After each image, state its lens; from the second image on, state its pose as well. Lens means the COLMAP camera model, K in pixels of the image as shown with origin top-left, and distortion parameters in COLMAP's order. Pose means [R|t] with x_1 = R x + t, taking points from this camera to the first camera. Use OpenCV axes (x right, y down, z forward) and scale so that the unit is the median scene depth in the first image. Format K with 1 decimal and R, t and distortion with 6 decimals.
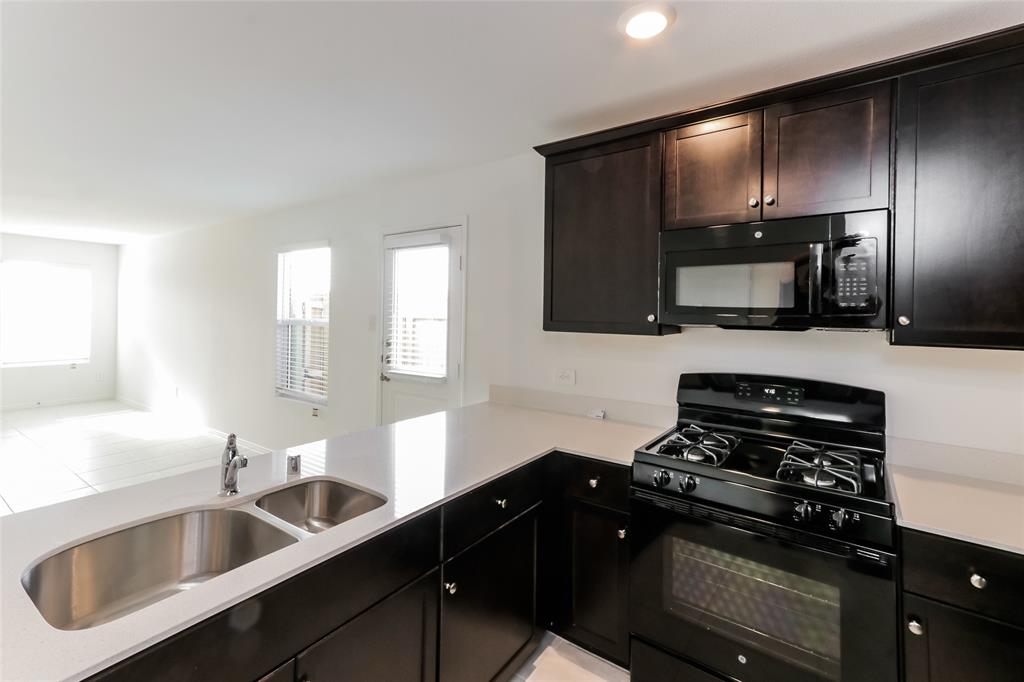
lens RADIAL K [[446.9, 0, 513.7], [0, 446.9, 311.3], [0, 0, 1]] dist [-0.000996, -0.000083]
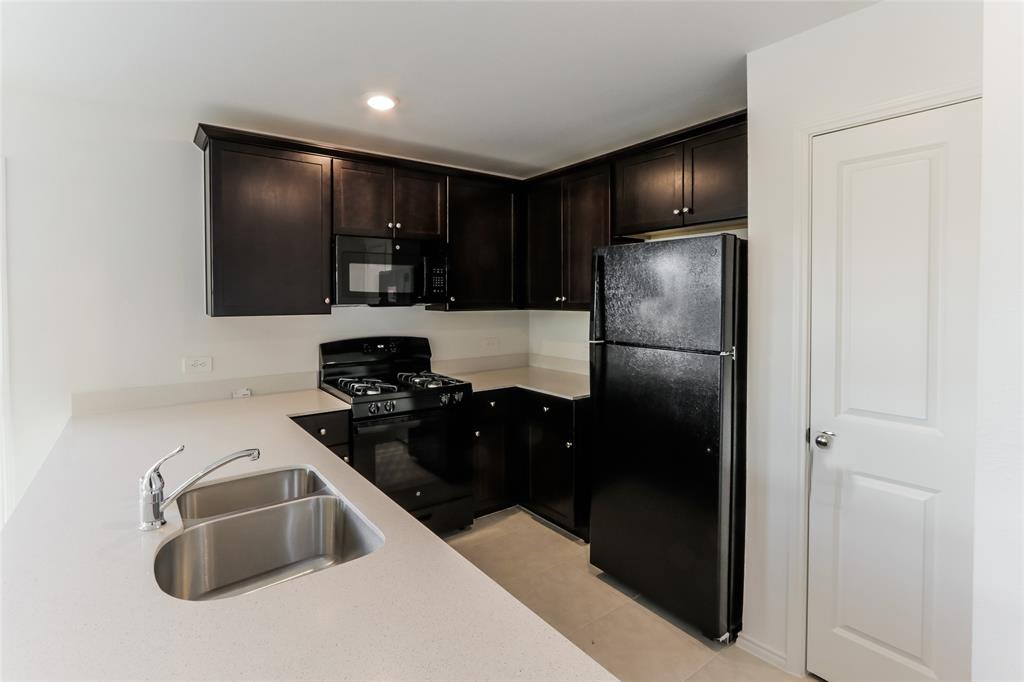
lens RADIAL K [[479.2, 0, 499.2], [0, 479.2, 307.0], [0, 0, 1]] dist [0.000312, 0.000034]
pose [[0.303157, -0.032958, 0.952371, -0.910266], [0.000391, 0.999406, 0.034461, -0.014967], [-0.952941, -0.010075, 0.302990, 0.110337]]
